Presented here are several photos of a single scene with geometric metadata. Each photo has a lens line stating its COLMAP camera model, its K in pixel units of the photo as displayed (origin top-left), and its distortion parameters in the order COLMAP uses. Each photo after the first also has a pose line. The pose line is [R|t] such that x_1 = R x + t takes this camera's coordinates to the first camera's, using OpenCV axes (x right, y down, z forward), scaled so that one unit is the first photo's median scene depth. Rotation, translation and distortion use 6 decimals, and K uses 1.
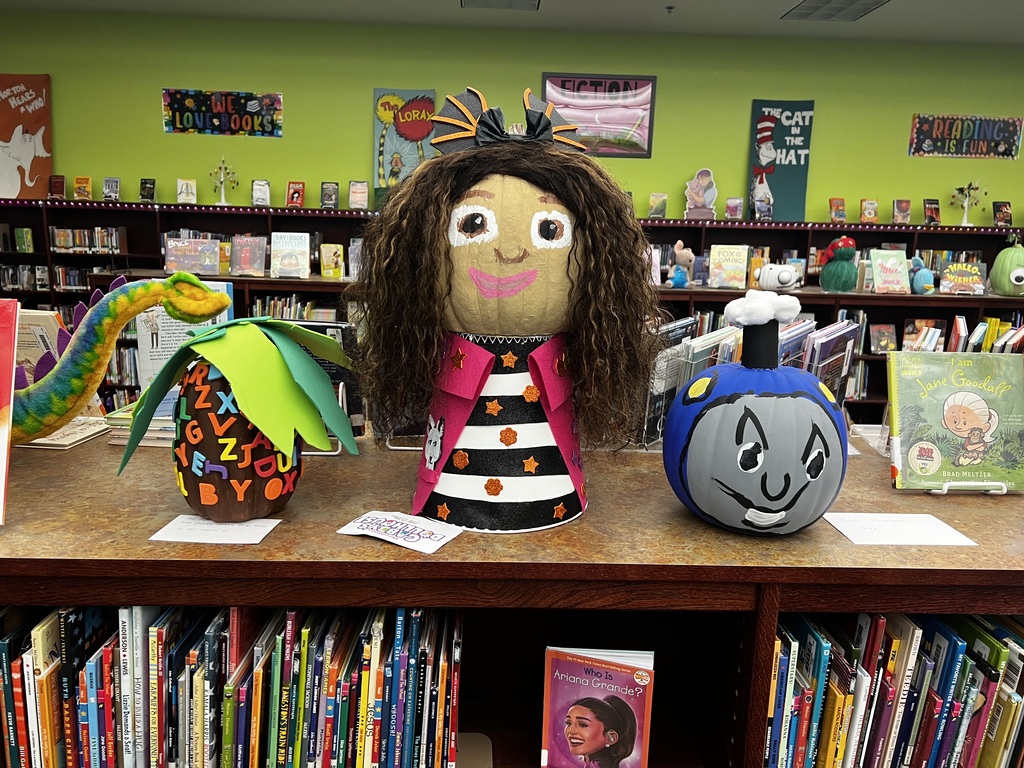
lens RADIAL K [[778.5, 0, 508.1], [0, 778.5, 394.5], [0, 0, 1]] dist [0.033895, -0.037280]
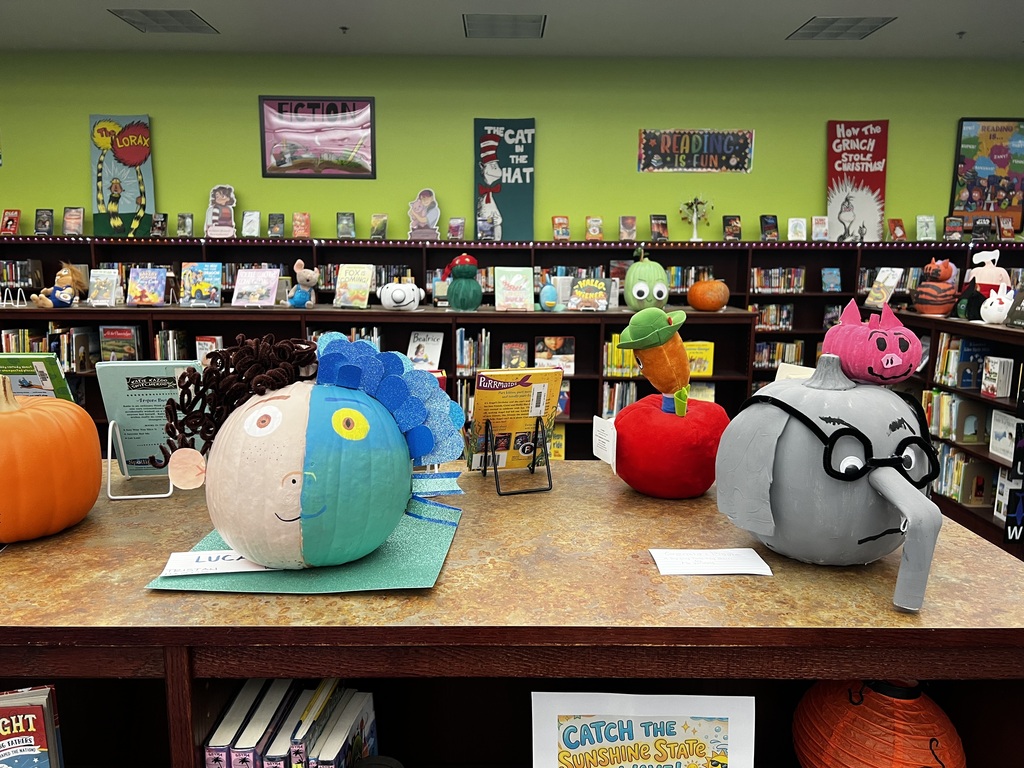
lens RADIAL K [[779.7, 0, 512.0], [0, 779.7, 384.0], [0, 0, 1]] dist [0.052972, -0.075185]
pose [[0.999640, -0.016354, -0.021260, 0.378176], [0.015344, 0.998786, -0.046818, 0.005288], [0.021999, 0.046475, 0.998677, 0.027935]]
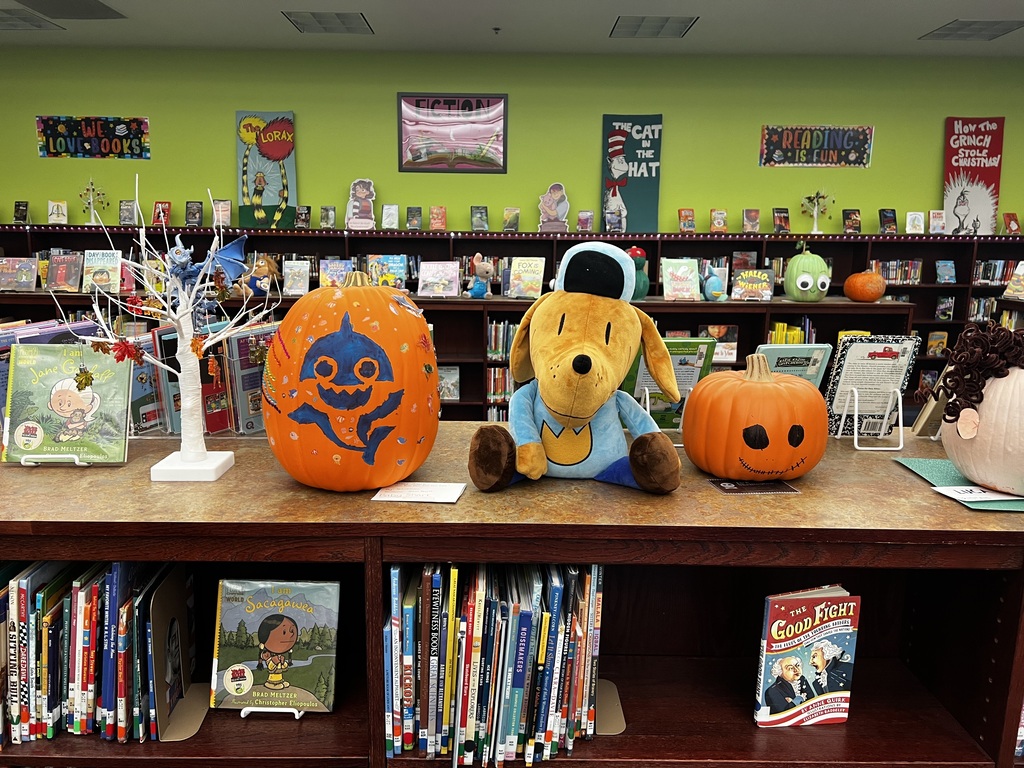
lens RADIAL K [[778.5, 0, 508.1], [0, 778.5, 394.5], [0, 0, 1]] dist [0.033895, -0.037280]
pose [[0.999421, -0.009685, -0.032609, 0.219189], [0.009092, 0.999792, -0.018270, 0.008271], [0.032779, 0.017963, 0.999301, -0.023094]]
